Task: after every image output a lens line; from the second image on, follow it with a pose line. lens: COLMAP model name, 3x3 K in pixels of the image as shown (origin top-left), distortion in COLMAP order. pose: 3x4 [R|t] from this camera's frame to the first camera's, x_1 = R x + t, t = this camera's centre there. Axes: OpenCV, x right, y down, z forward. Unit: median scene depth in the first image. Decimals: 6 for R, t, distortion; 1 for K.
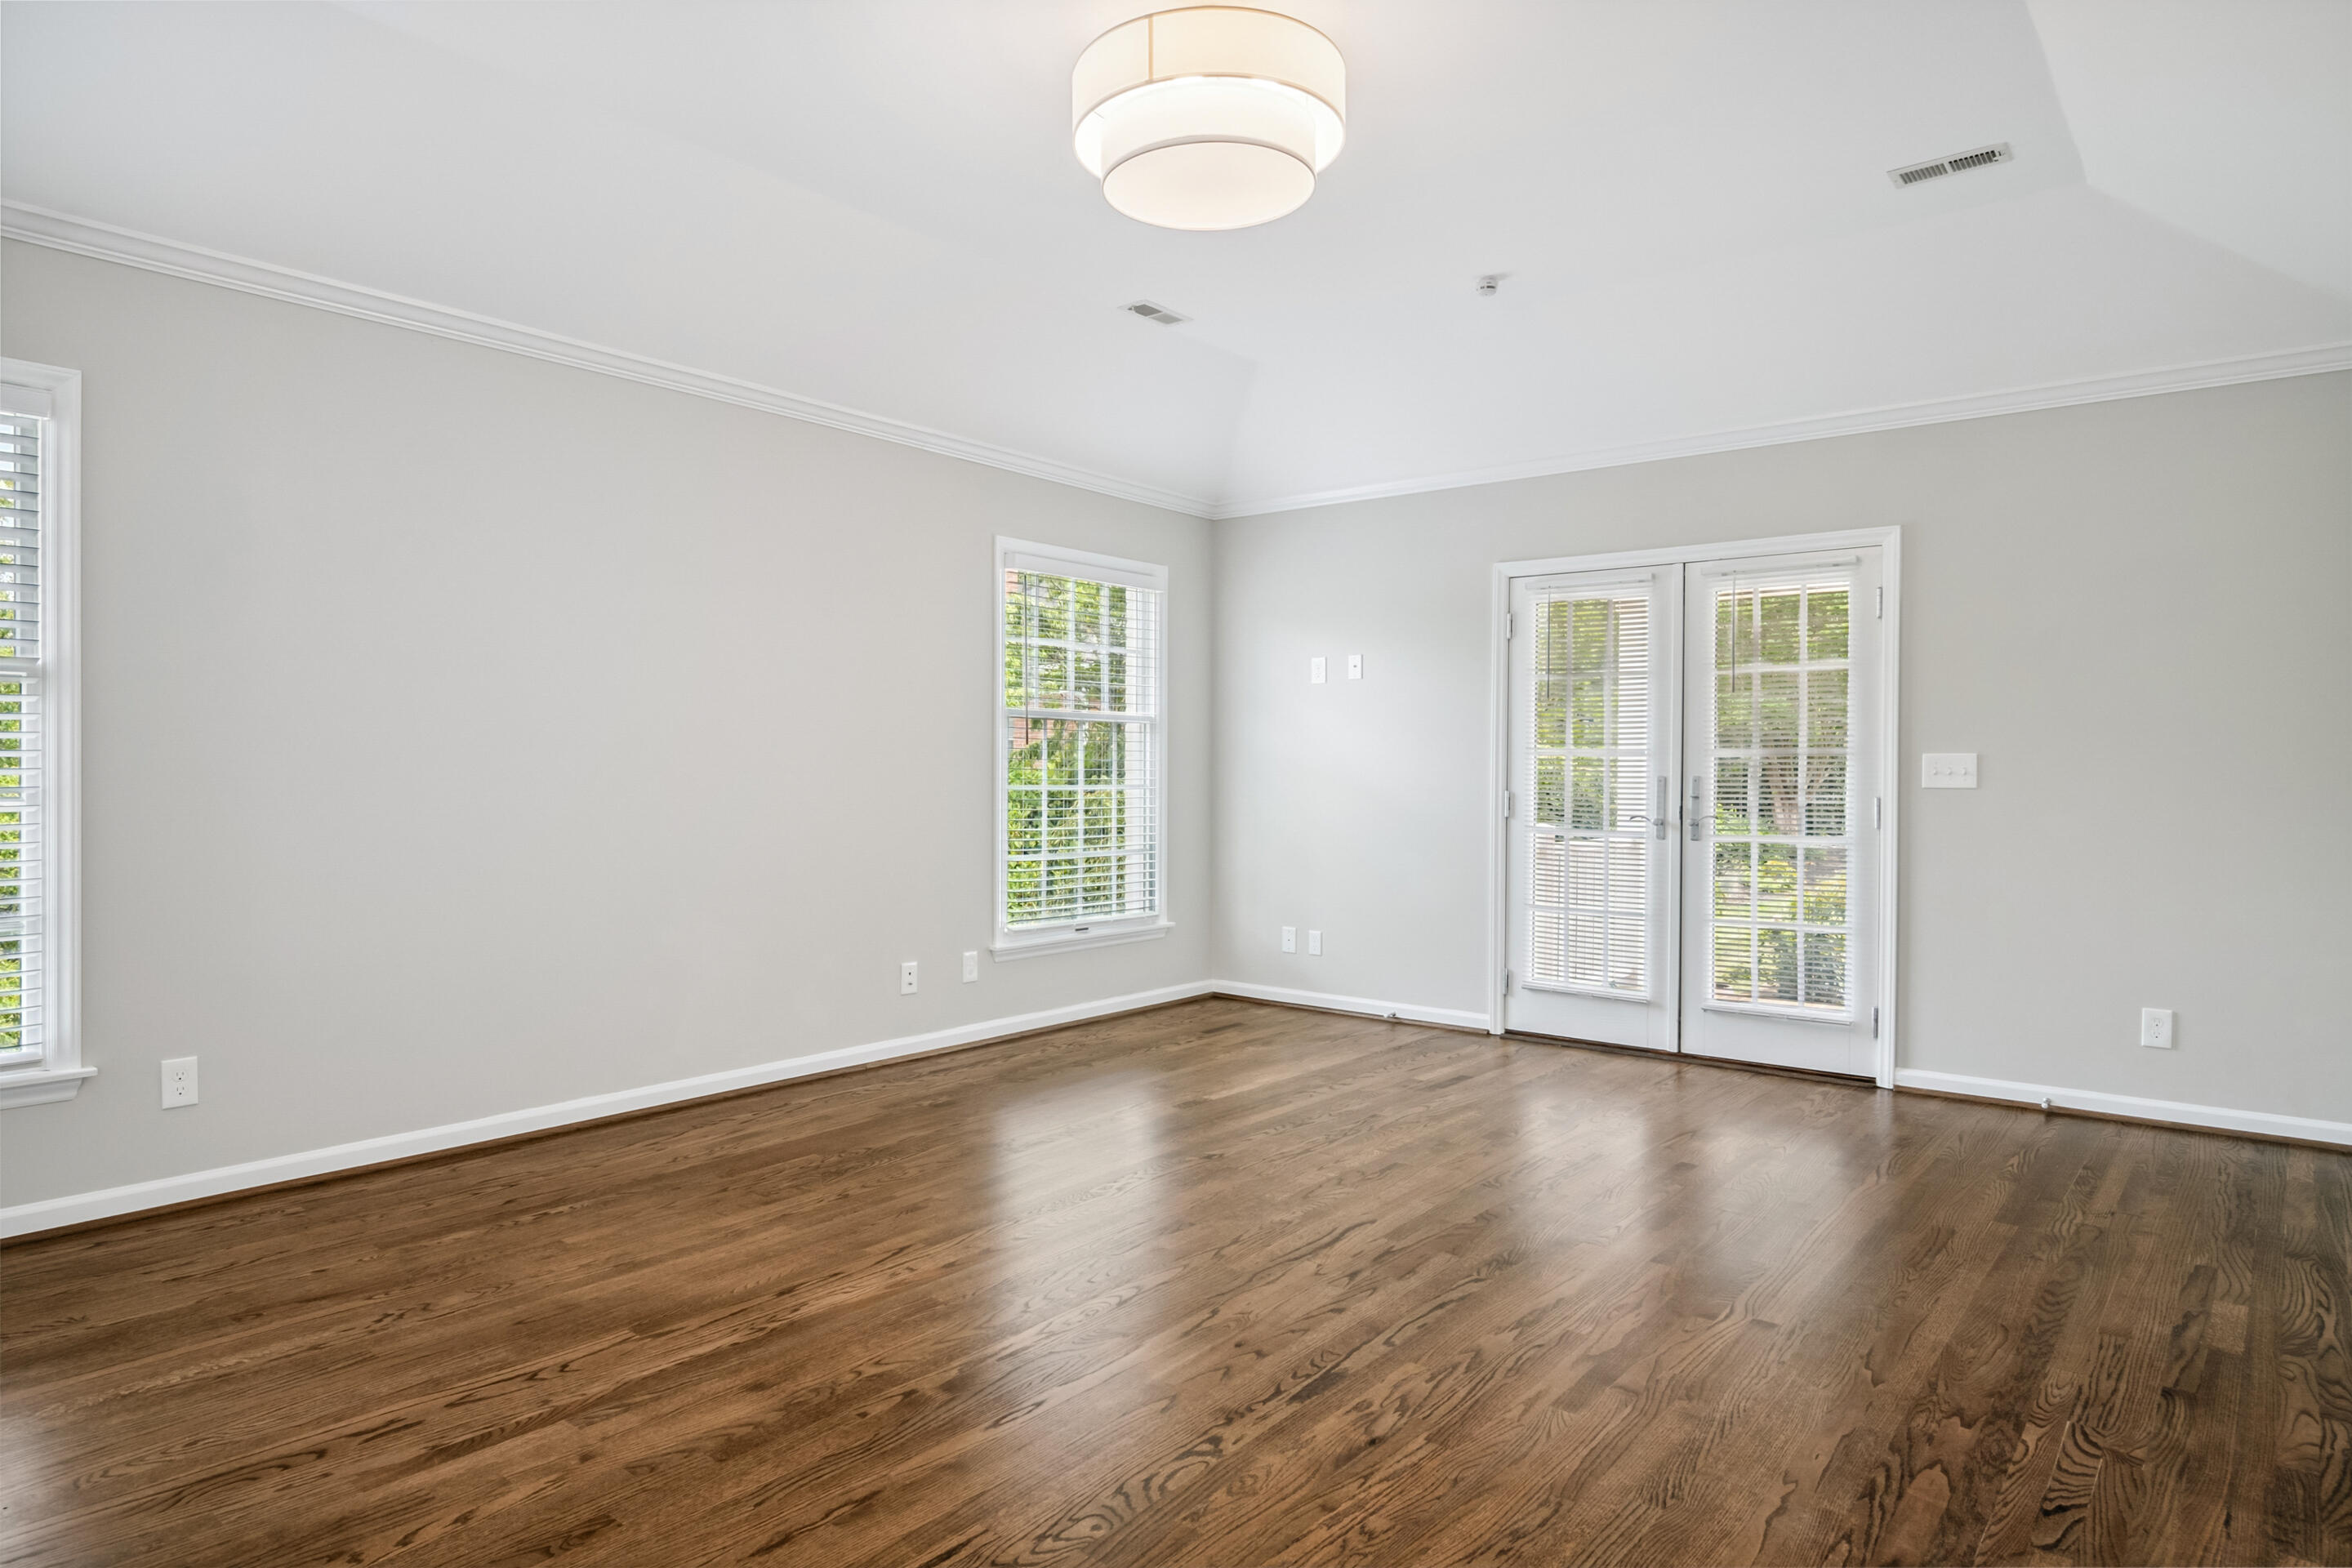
lens RADIAL K [[1415.4, 0, 1175.5], [0, 1415.4, 778.0], [0, 0, 1]] dist [0.004717, -0.007274]
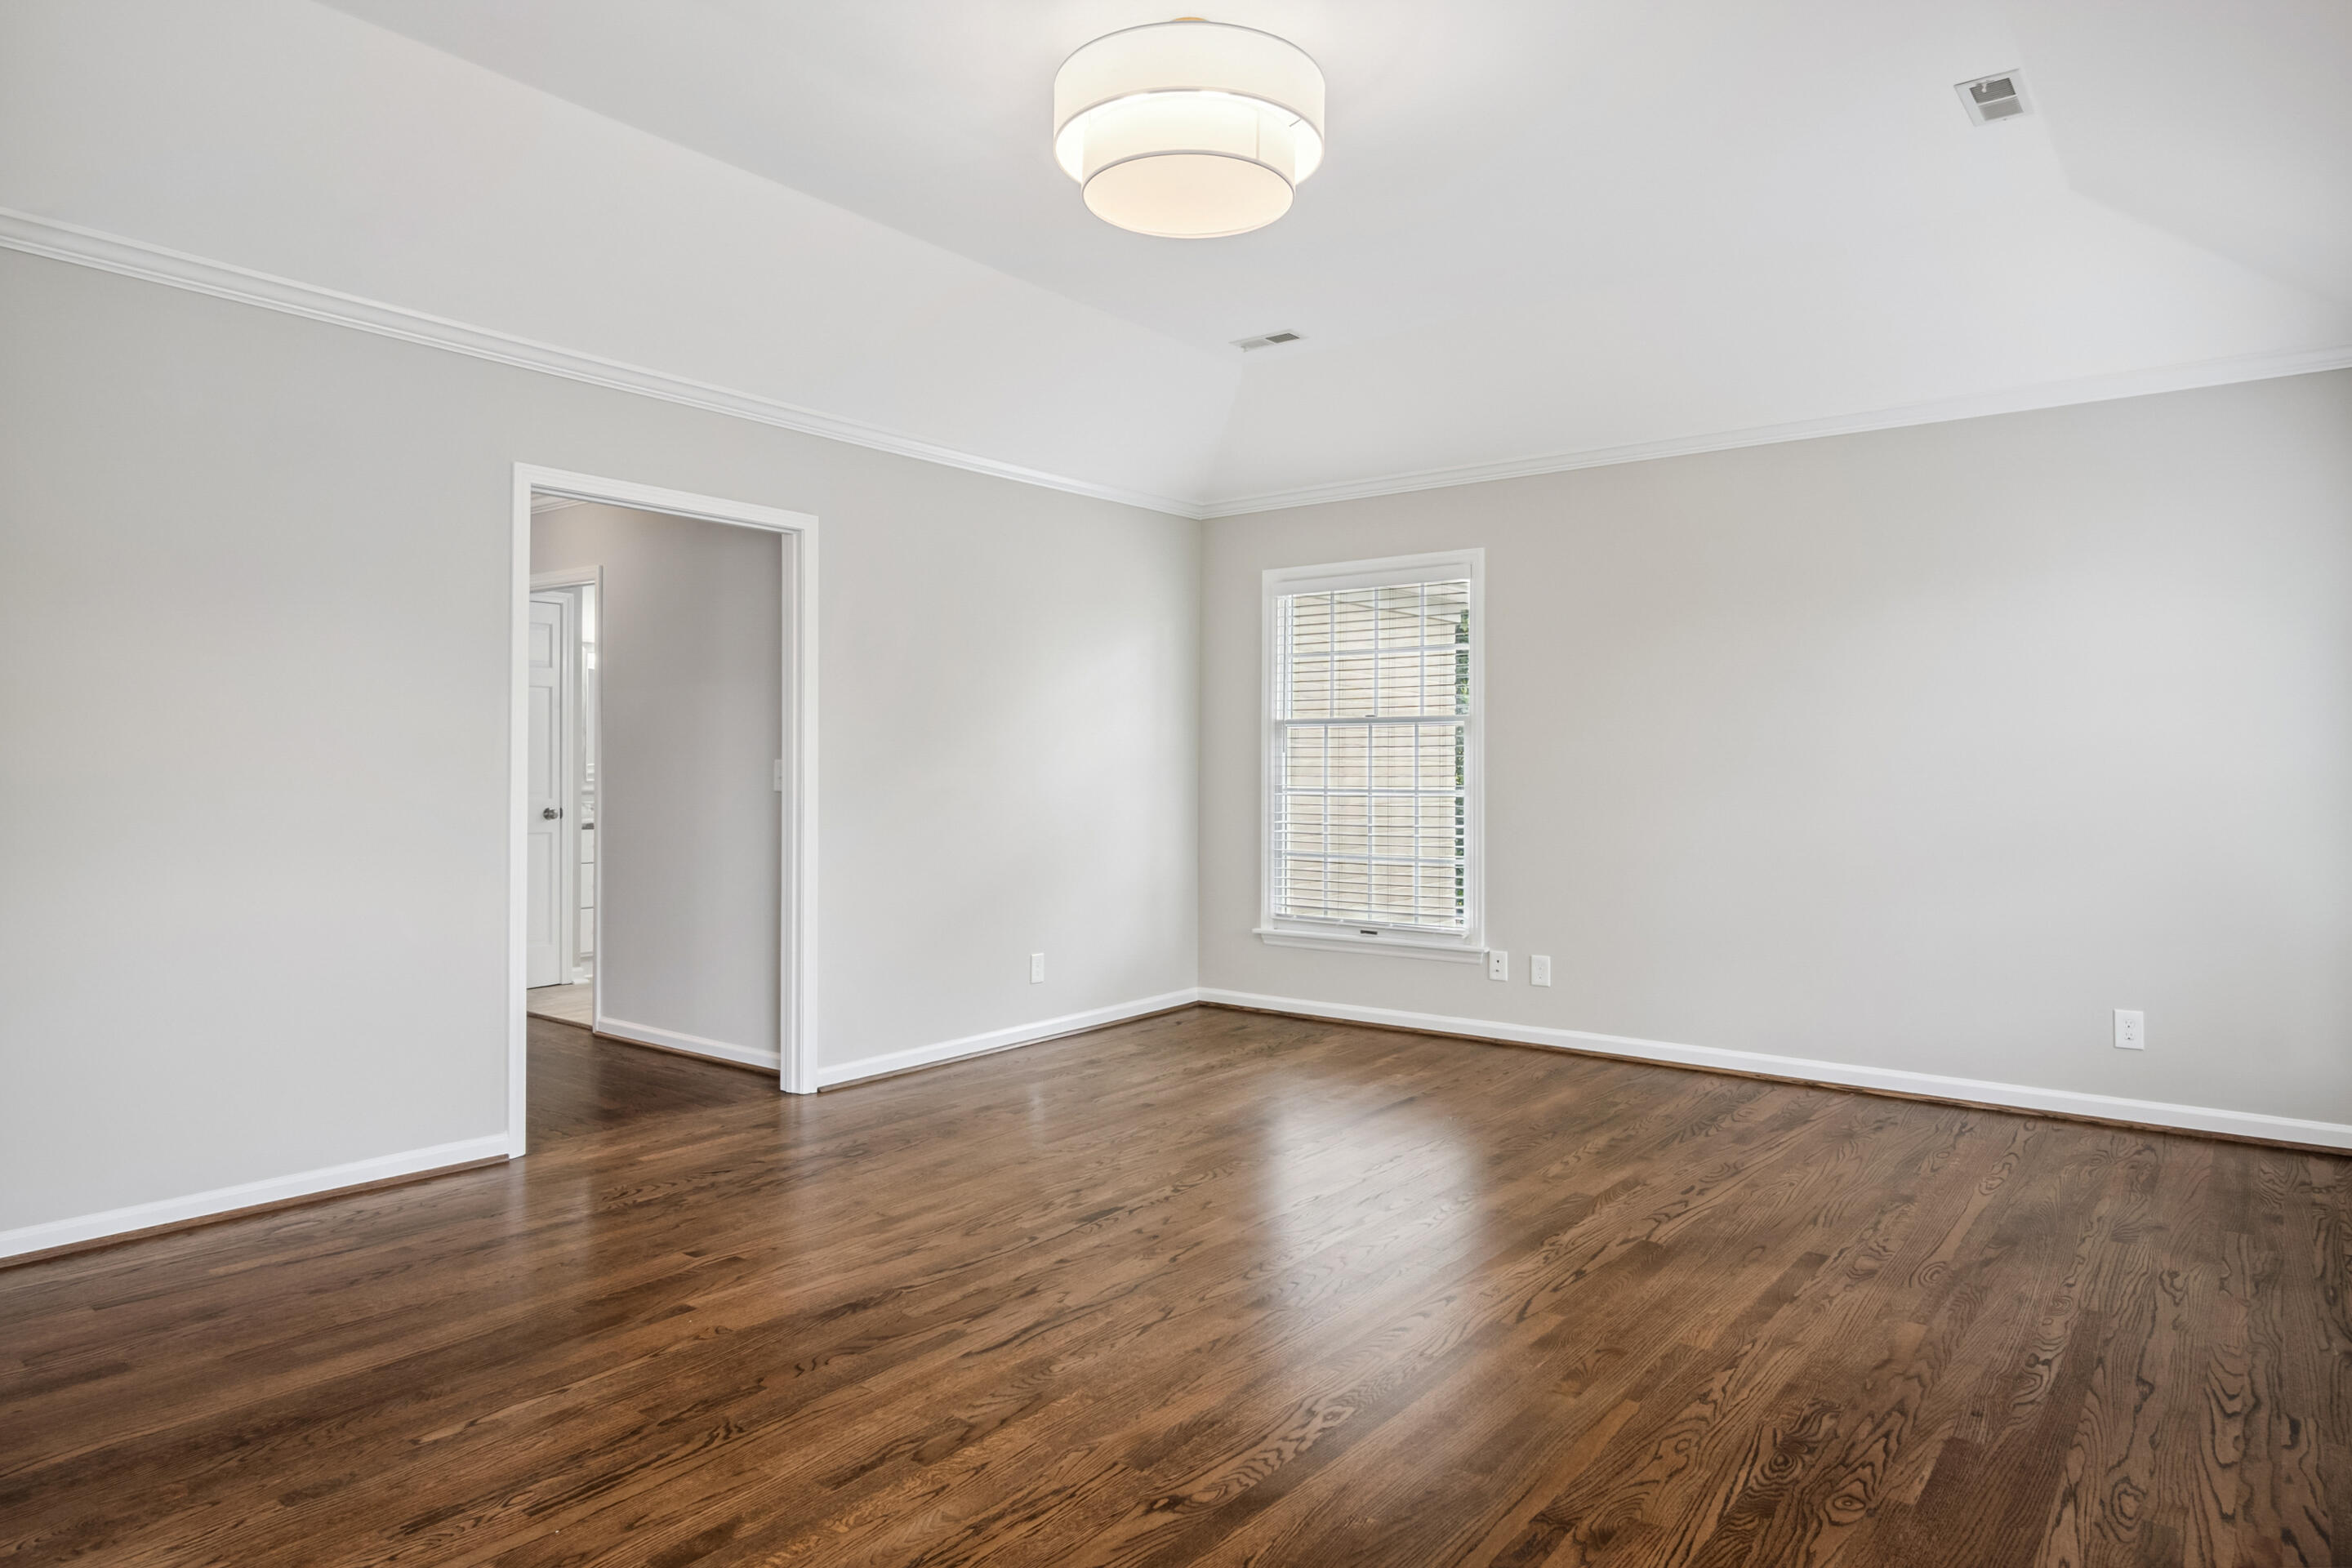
lens RADIAL K [[1415.4, 0, 1175.9], [0, 1415.4, 779.0], [0, 0, 1]] dist [0.004717, -0.007274]
pose [[-0.999864, -0.007646, -0.014642, 0.043654], [-0.007847, 0.999875, 0.013740, -0.017077], [0.014535, 0.013853, -0.999798, 2.042406]]
